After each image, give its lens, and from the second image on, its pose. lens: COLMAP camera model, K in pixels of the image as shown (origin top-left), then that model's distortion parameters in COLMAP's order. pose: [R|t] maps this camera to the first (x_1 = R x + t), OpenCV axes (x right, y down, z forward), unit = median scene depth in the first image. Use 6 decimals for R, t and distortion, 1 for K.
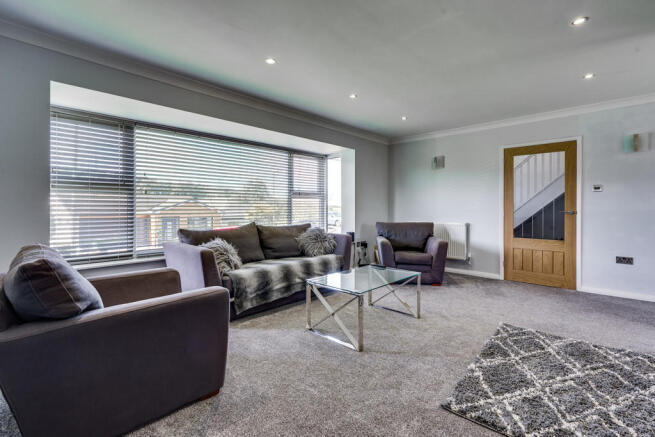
lens RADIAL K [[305.8, 0, 327.5], [0, 305.8, 218.5], [0, 0, 1]] dist [0.000533, -0.000010]
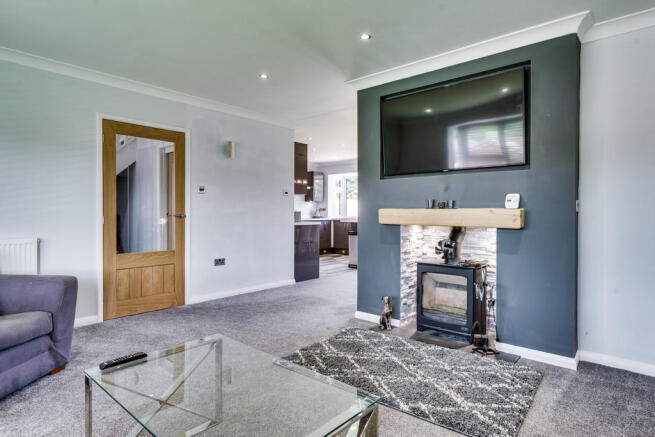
lens RADIAL K [[369.2, 0, 327.5], [0, 369.2, 218.5], [0, 0, 1]] dist [0.002095, 0.000469]
pose [[-0.036203, -0.019130, 0.999161, -0.264548], [0.035247, 0.999170, 0.020407, -0.020626], [-0.998723, 0.035957, -0.035499, 0.667518]]
